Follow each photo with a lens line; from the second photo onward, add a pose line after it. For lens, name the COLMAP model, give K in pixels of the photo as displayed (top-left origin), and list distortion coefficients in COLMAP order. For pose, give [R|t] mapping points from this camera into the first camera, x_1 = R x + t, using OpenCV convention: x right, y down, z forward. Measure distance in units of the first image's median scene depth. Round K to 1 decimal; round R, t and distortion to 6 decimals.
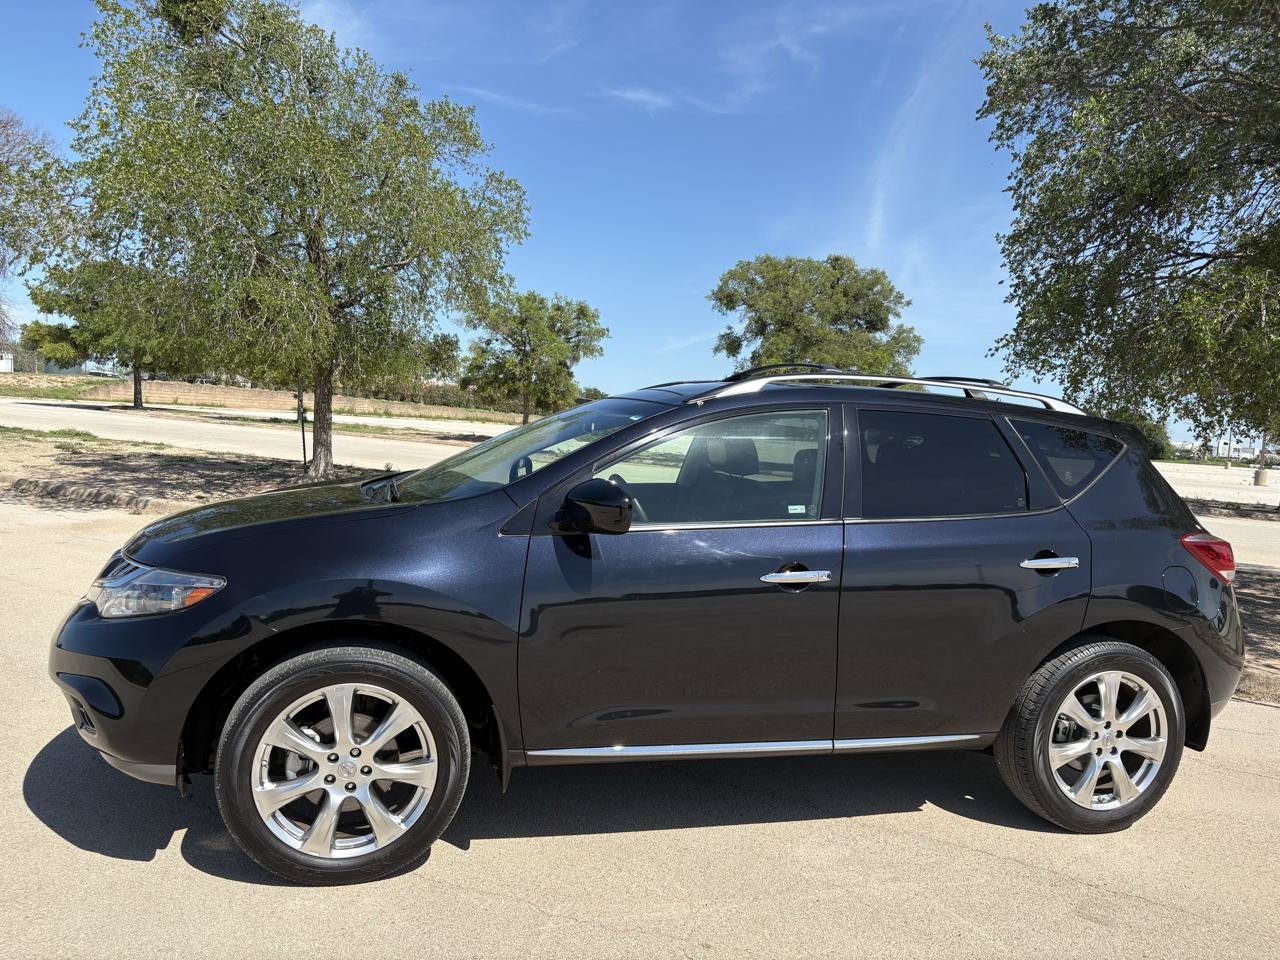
lens RADIAL K [[978.6, 0, 637.2], [0, 978.6, 485.3], [0, 0, 1]] dist [0.040187, -0.040006]
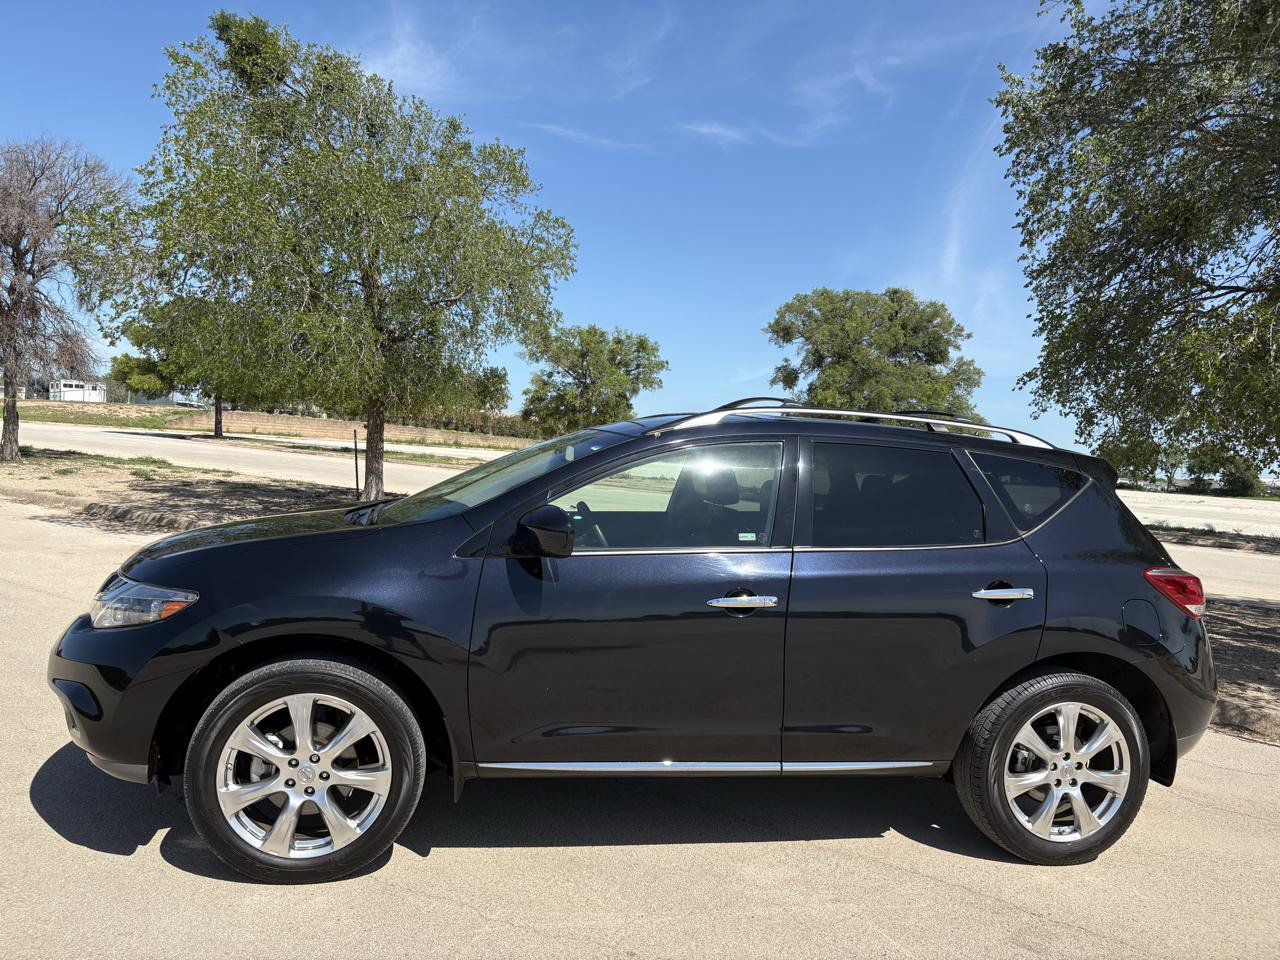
lens RADIAL K [[978.6, 0, 639.7], [0, 978.6, 485.0], [0, 0, 1]] dist [0.040187, -0.040006]
pose [[0.997629, 0.009319, -0.068191, 0.107642], [-0.011522, 0.999422, -0.031986, 0.003499], [0.067854, 0.032696, 0.997159, -0.041331]]
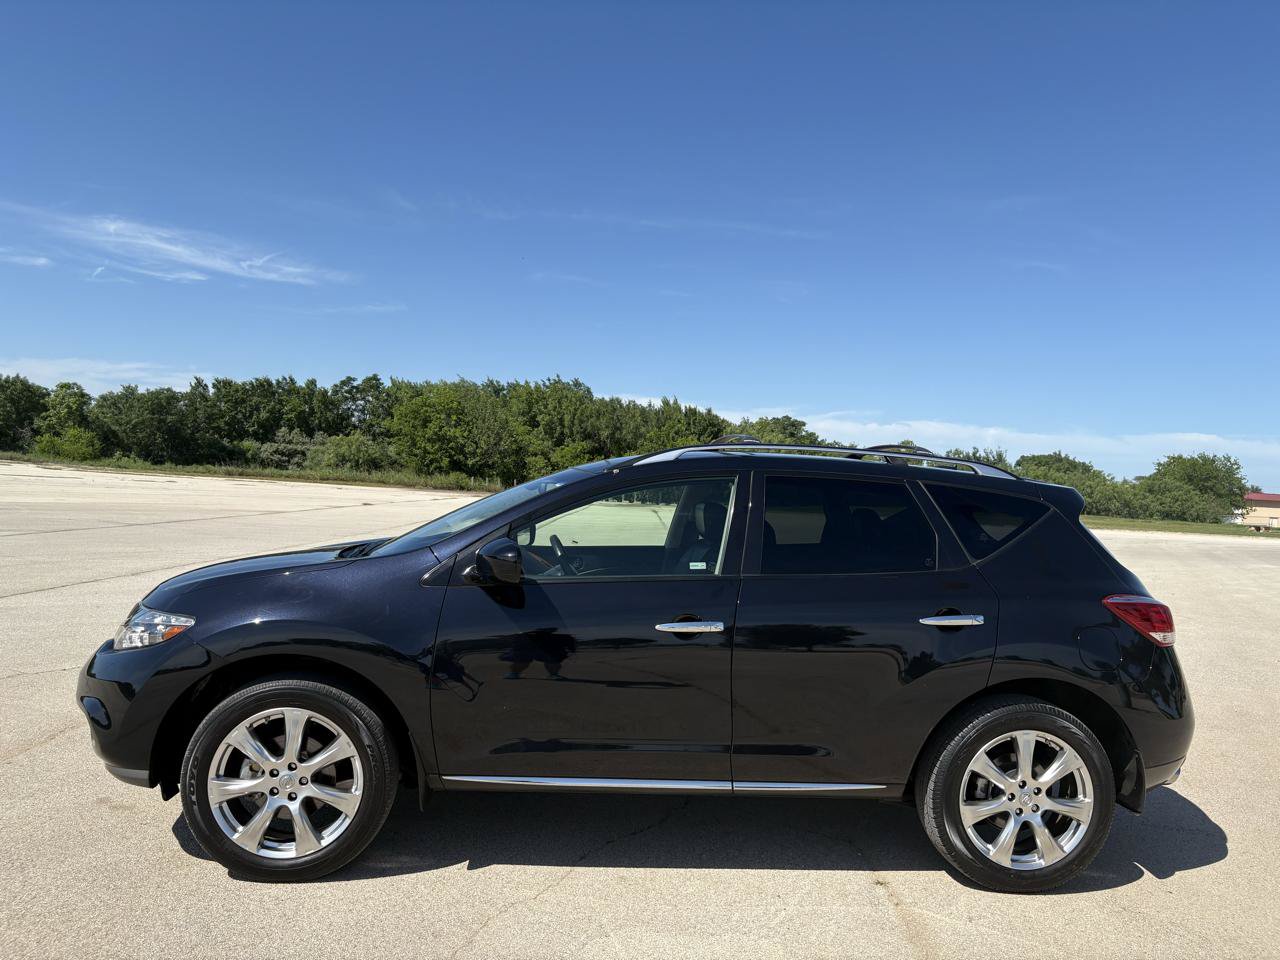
lens RADIAL K [[978.6, 0, 633.6], [0, 978.6, 476.3], [0, 0, 1]] dist [0.040187, -0.040006]
pose [[0.984034, -0.009905, -0.177703, 0.261204], [-0.004687, 0.996662, -0.081506, 0.012279], [0.177917, 0.081038, 0.980703, -0.094770]]
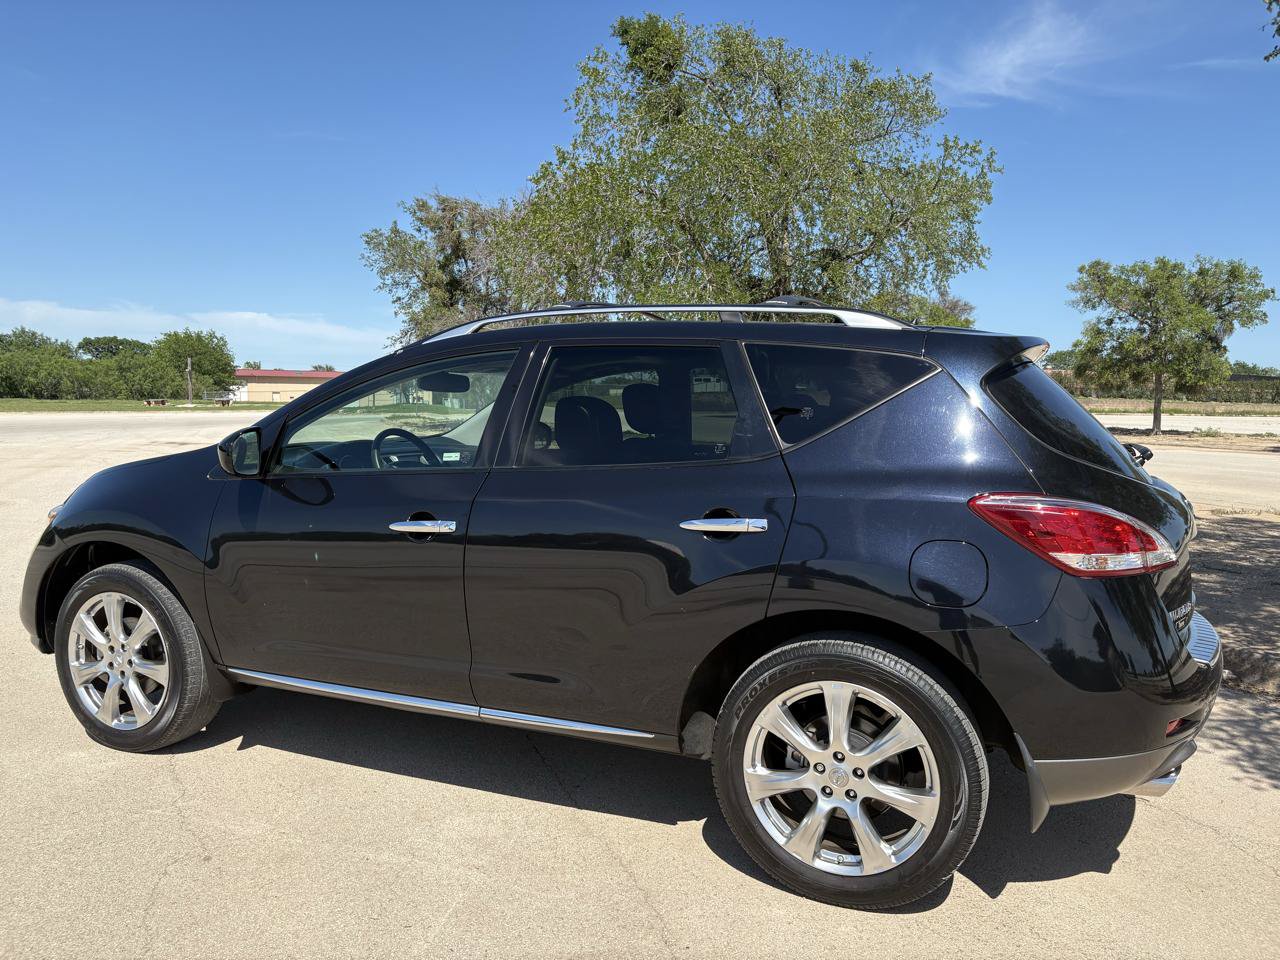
lens RADIAL K [[978.6, 0, 630.0], [0, 978.6, 480.5], [0, 0, 1]] dist [0.040187, -0.040006]
pose [[0.766253, 0.001566, -0.642537, 0.816005], [-0.006288, 0.999967, -0.005061, 0.046159], [0.642508, 0.007918, 0.766238, 0.348987]]
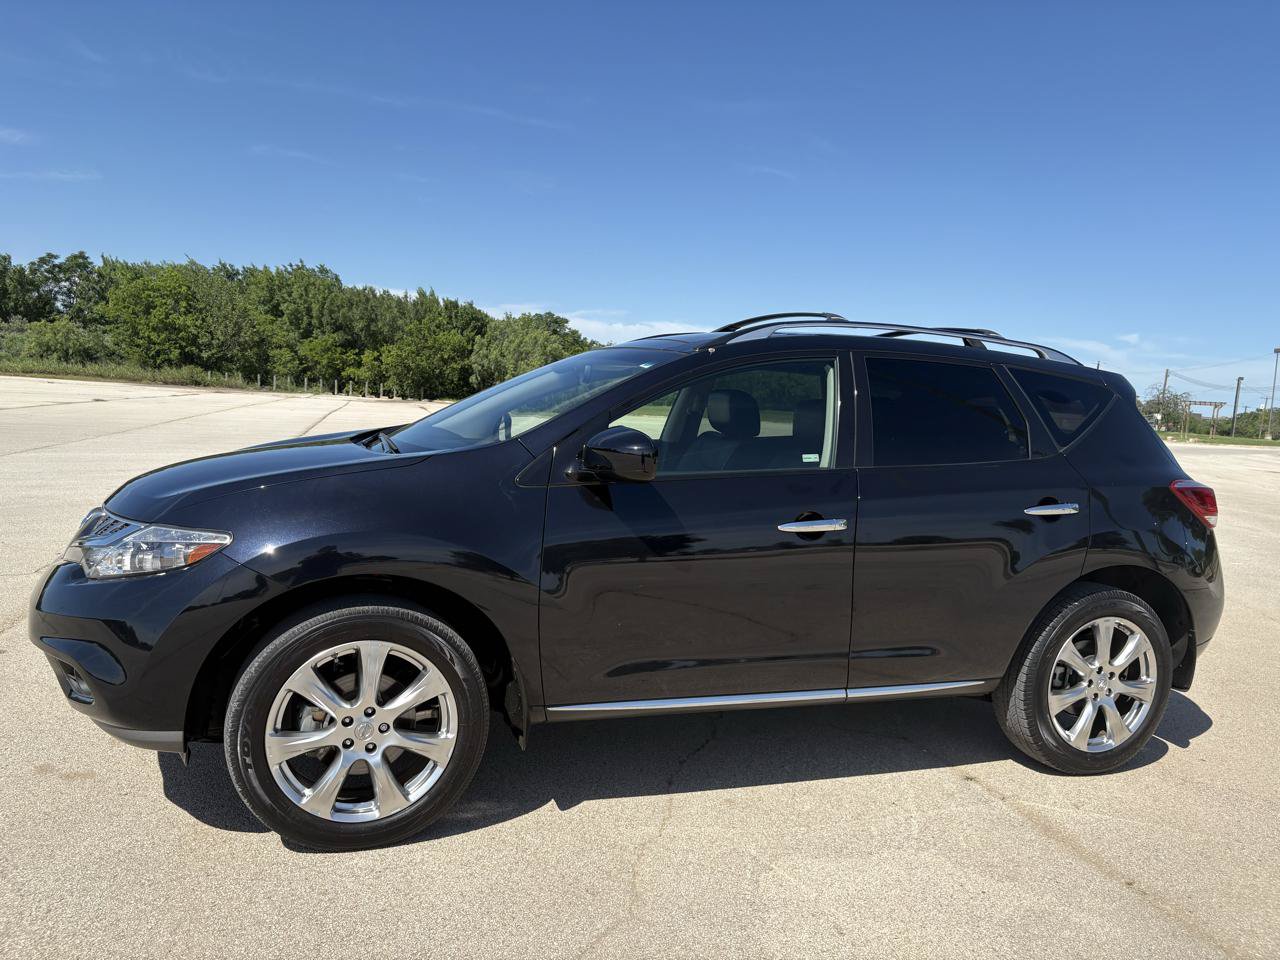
lens RADIAL K [[978.6, 0, 630.4], [0, 978.6, 483.6], [0, 0, 1]] dist [0.040187, -0.040006]
pose [[0.997026, -0.010834, 0.076299, -0.084551], [0.008555, 0.999509, 0.030126, 0.016925], [-0.076588, -0.029384, 0.996630, 0.027435]]
